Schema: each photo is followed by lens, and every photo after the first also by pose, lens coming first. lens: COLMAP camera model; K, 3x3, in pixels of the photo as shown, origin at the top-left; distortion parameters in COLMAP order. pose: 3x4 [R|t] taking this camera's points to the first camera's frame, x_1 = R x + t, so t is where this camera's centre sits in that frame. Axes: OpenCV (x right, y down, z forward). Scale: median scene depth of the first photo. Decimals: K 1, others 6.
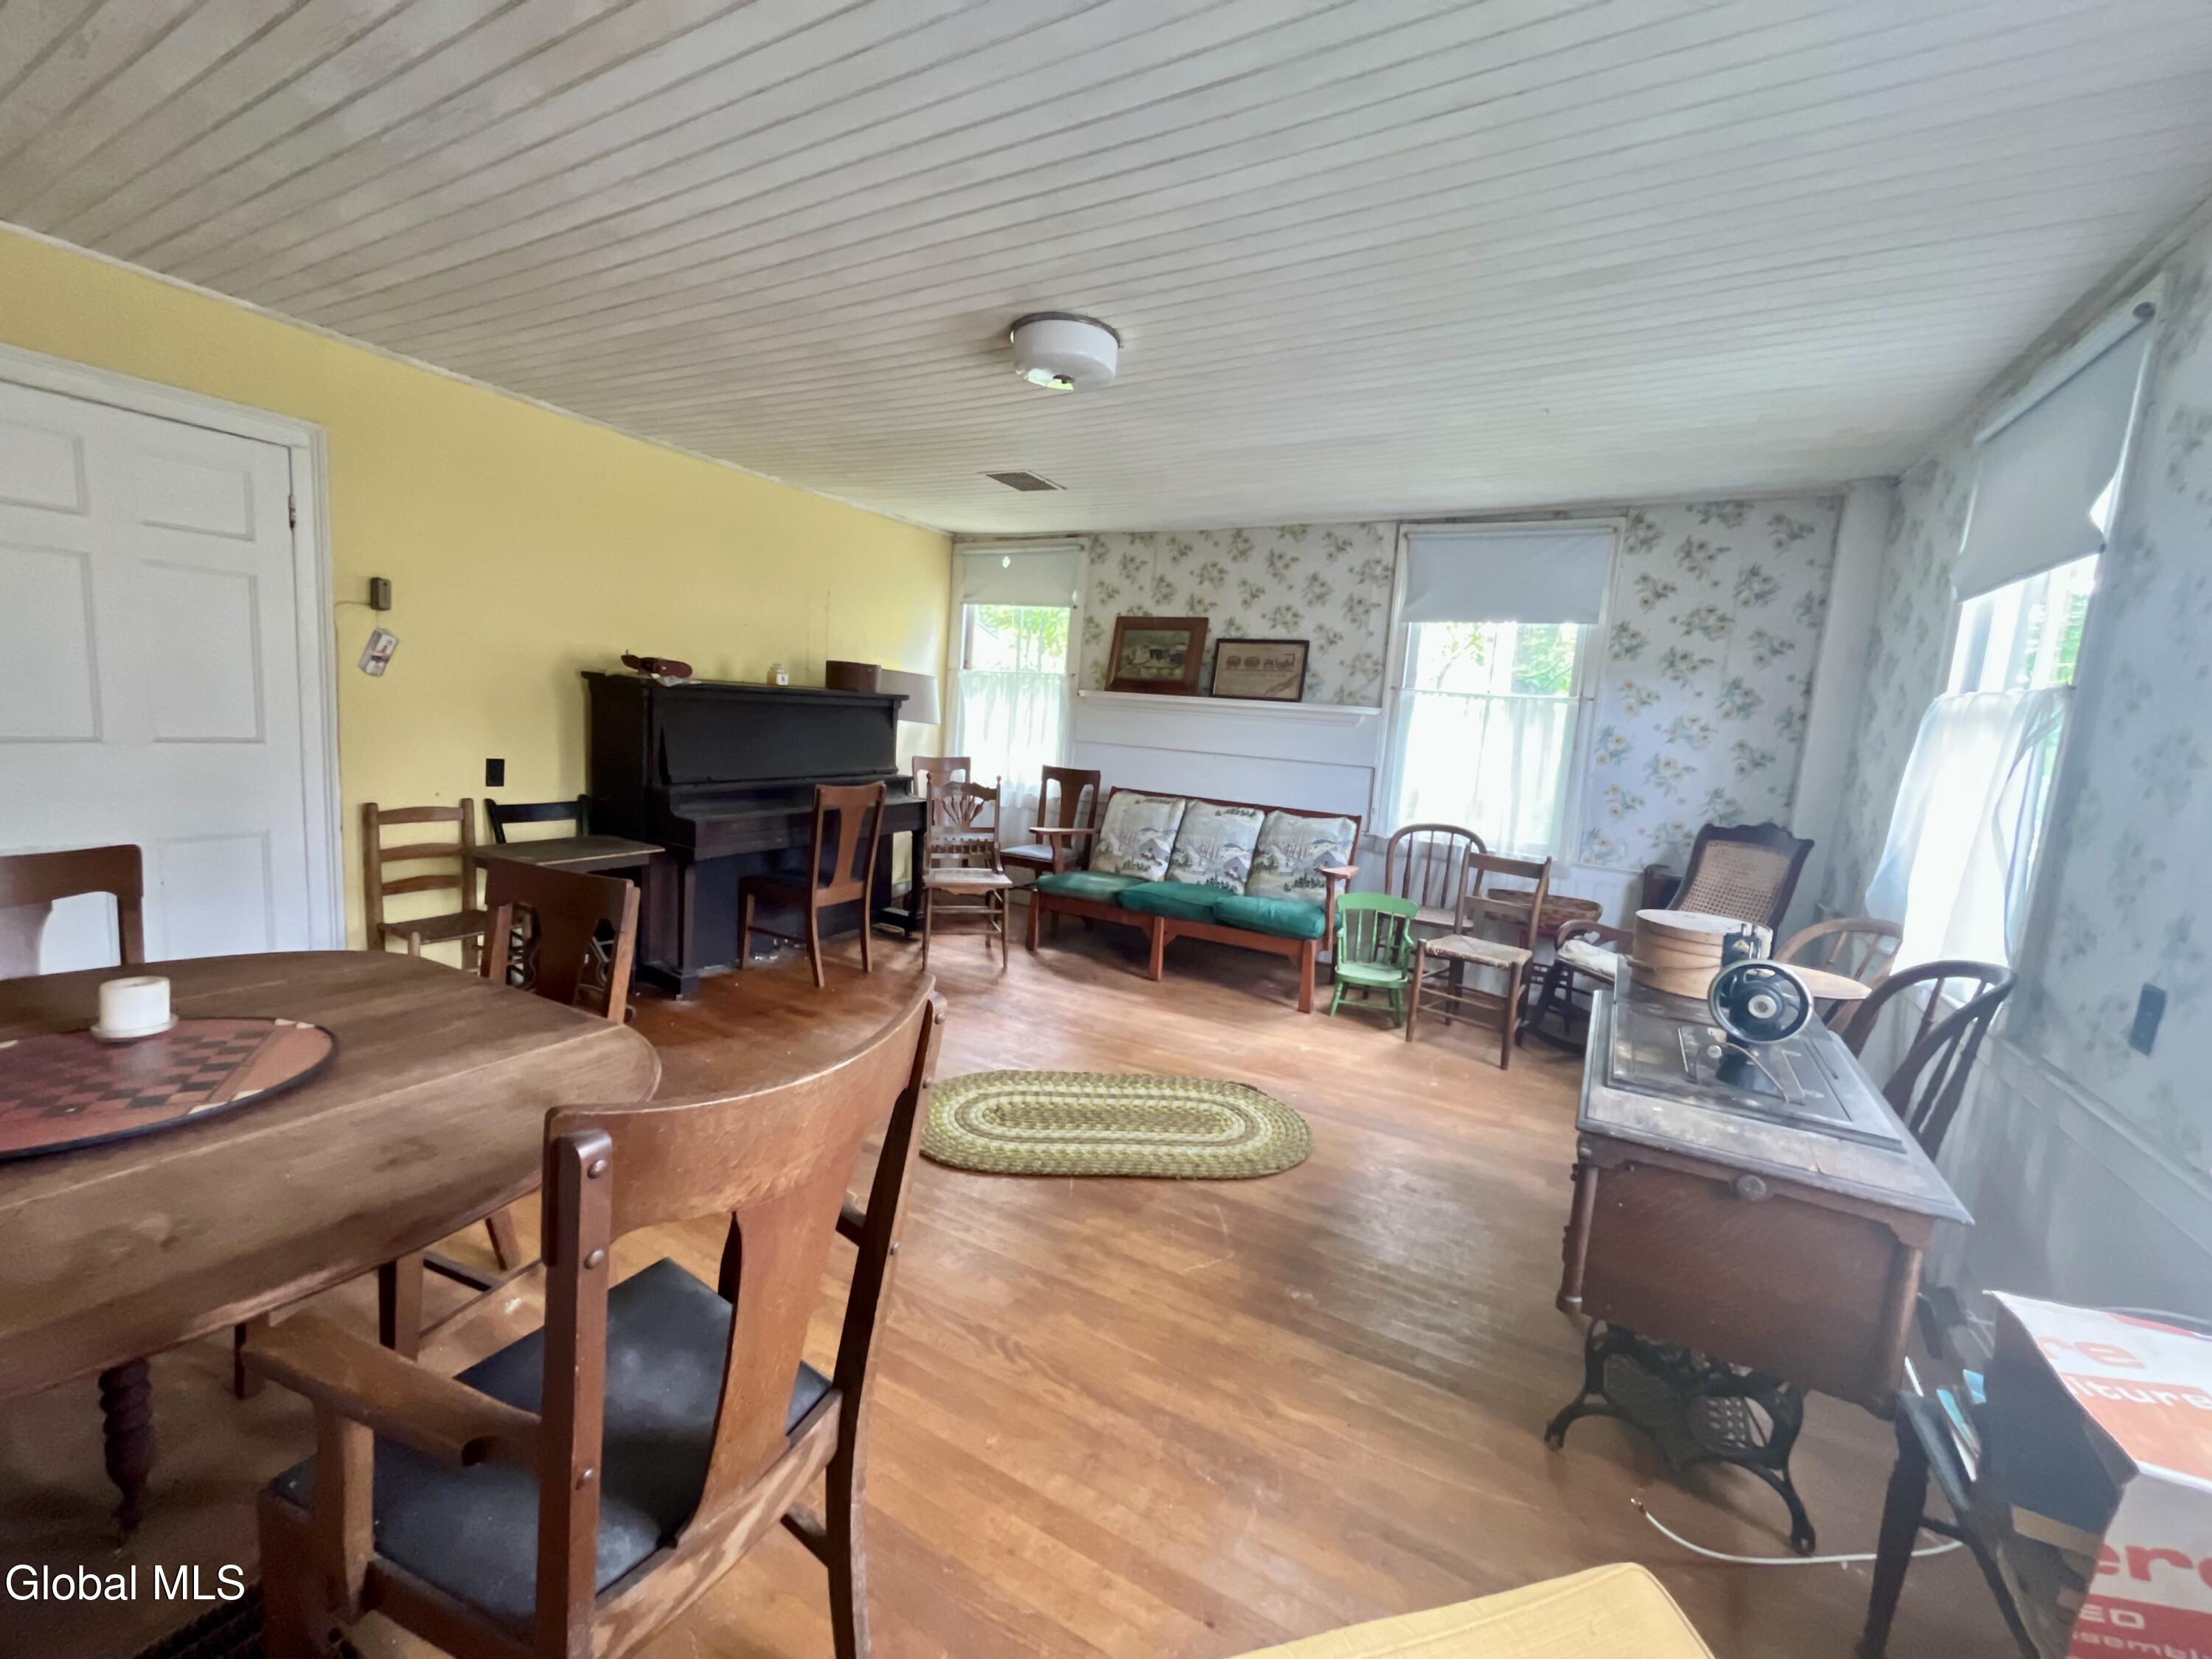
lens RADIAL K [[890.9, 0, 1104.5], [0, 890.9, 825.4], [0, 0, 1]] dist [0.001154, -0.000009]
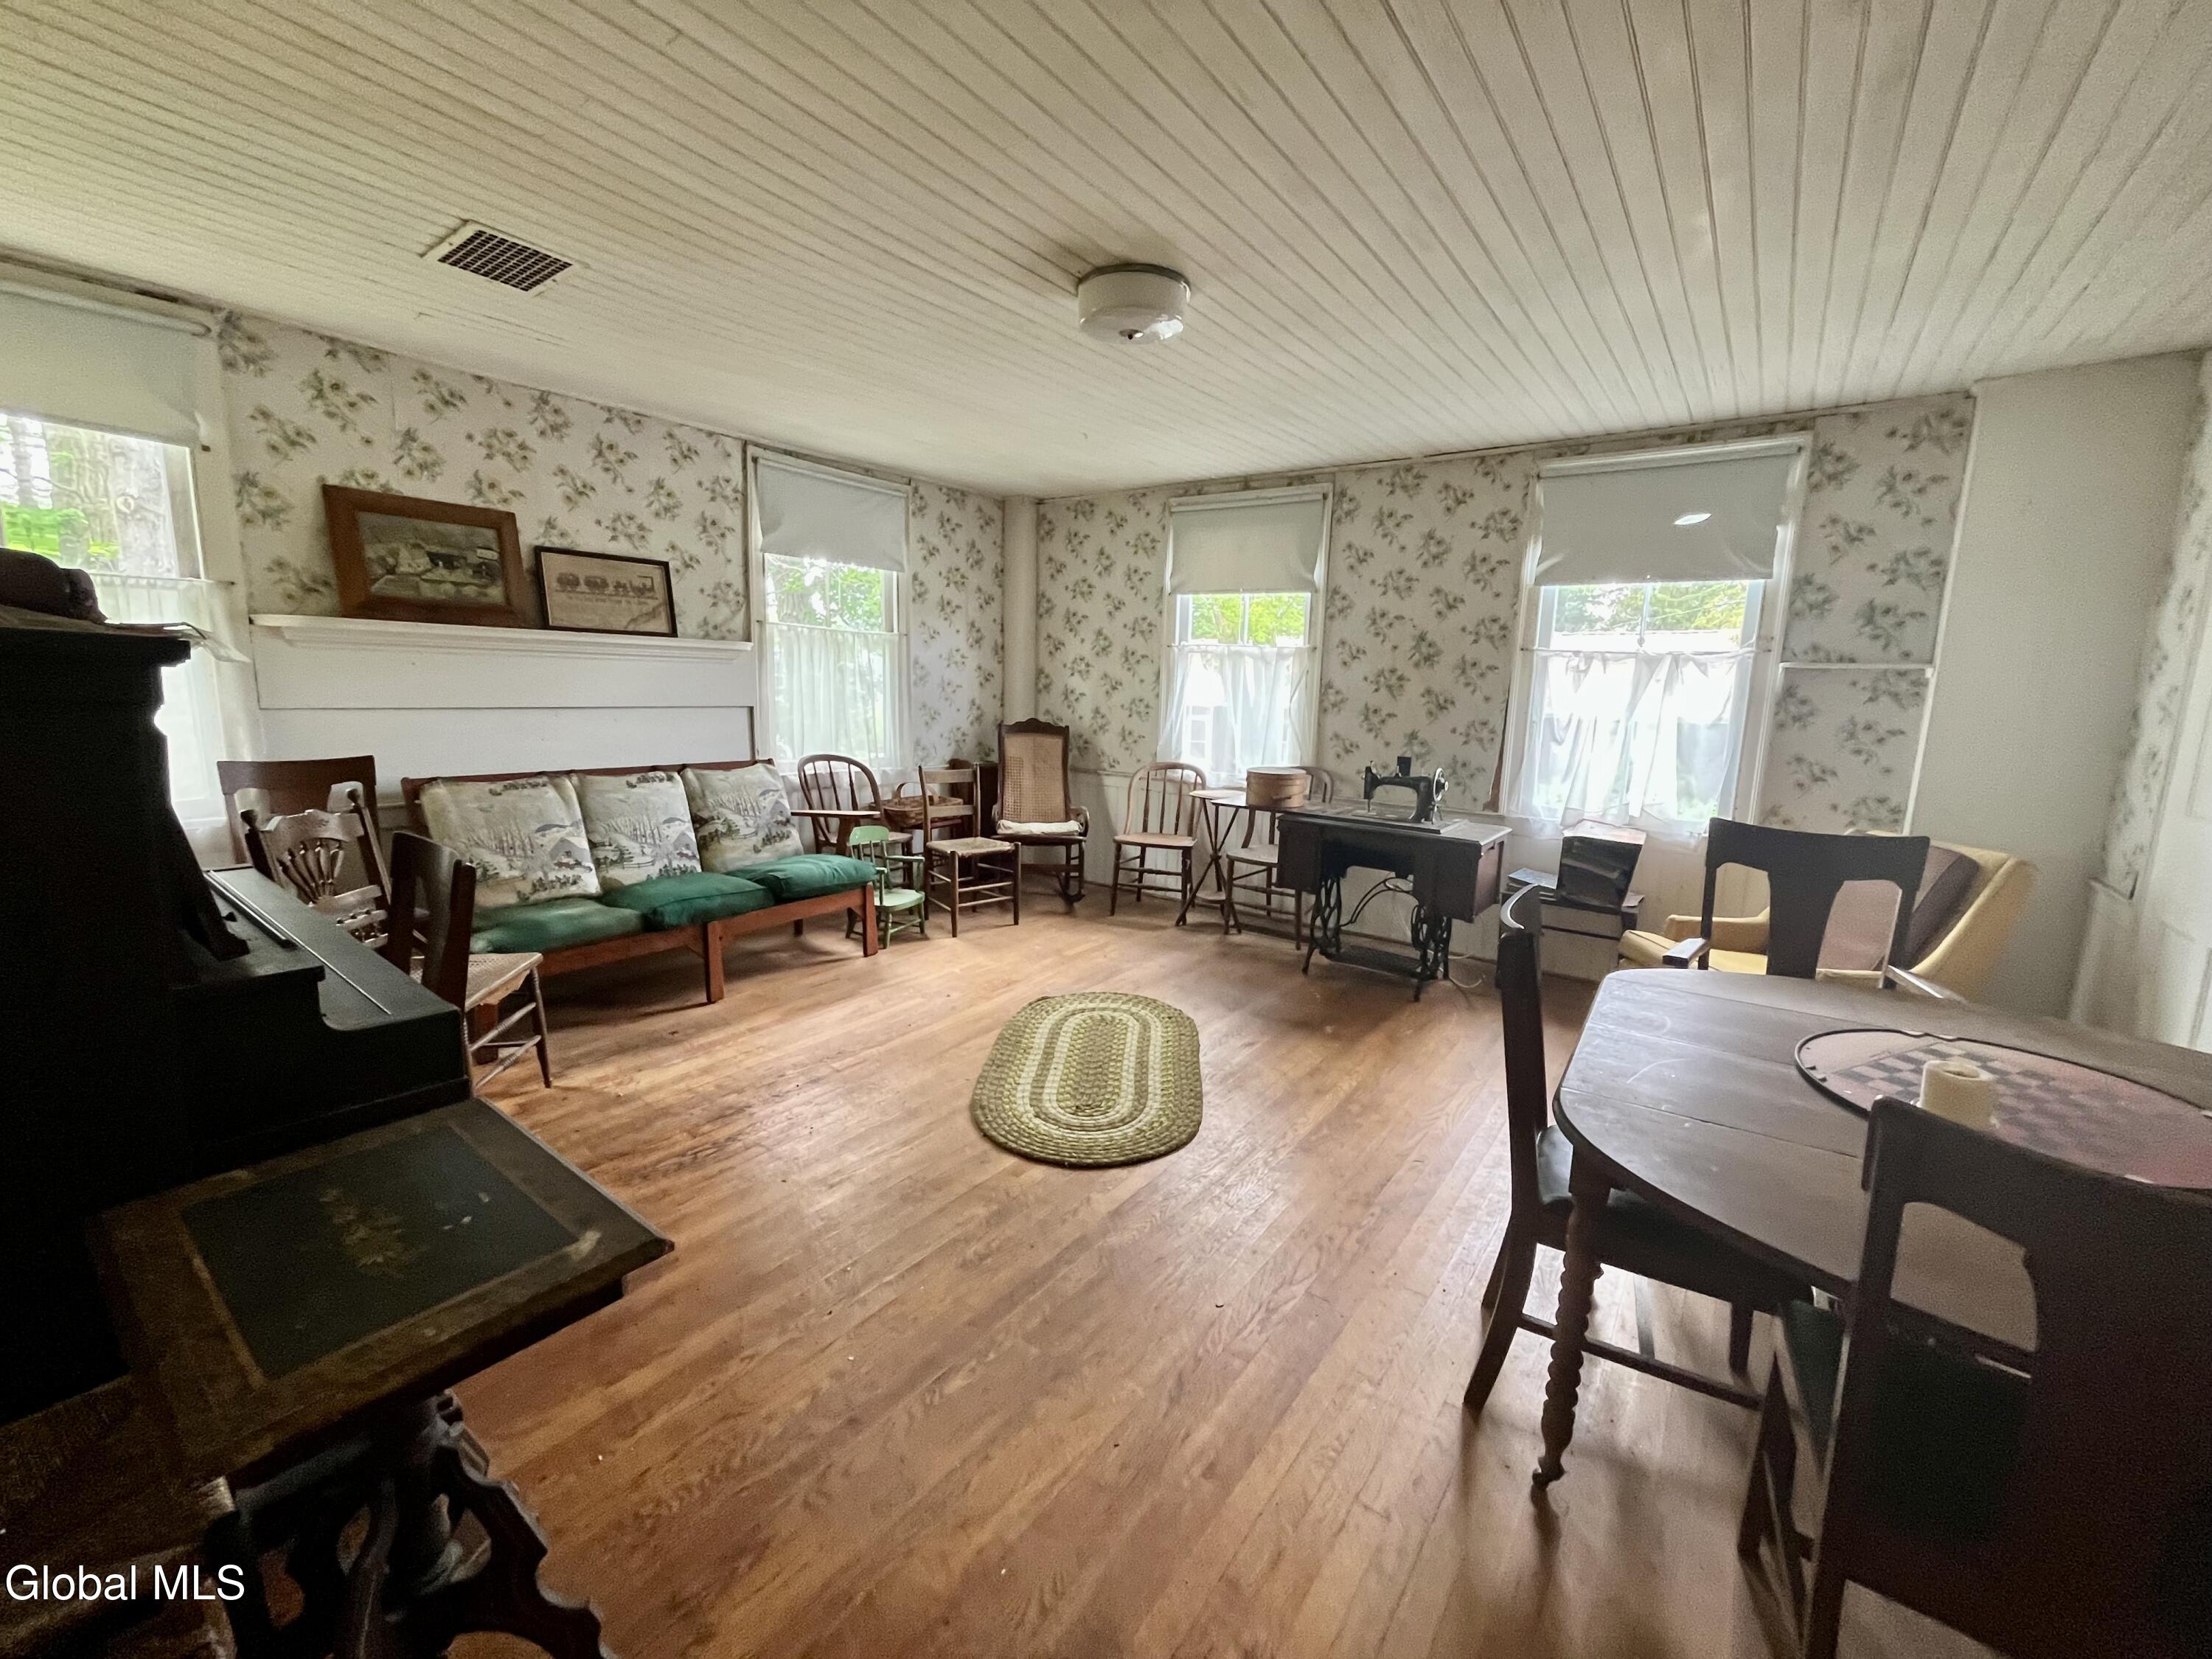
lens RADIAL K [[890.9, 0, 1108.1], [0, 890.9, 821.9], [0, 0, 1]] dist [0.001154, -0.000009]
pose [[0.131178, -0.219462, 0.966762, -0.596625], [0.105505, 0.972741, 0.206503, -0.102474], [-0.985729, 0.074909, 0.150757, 0.500368]]
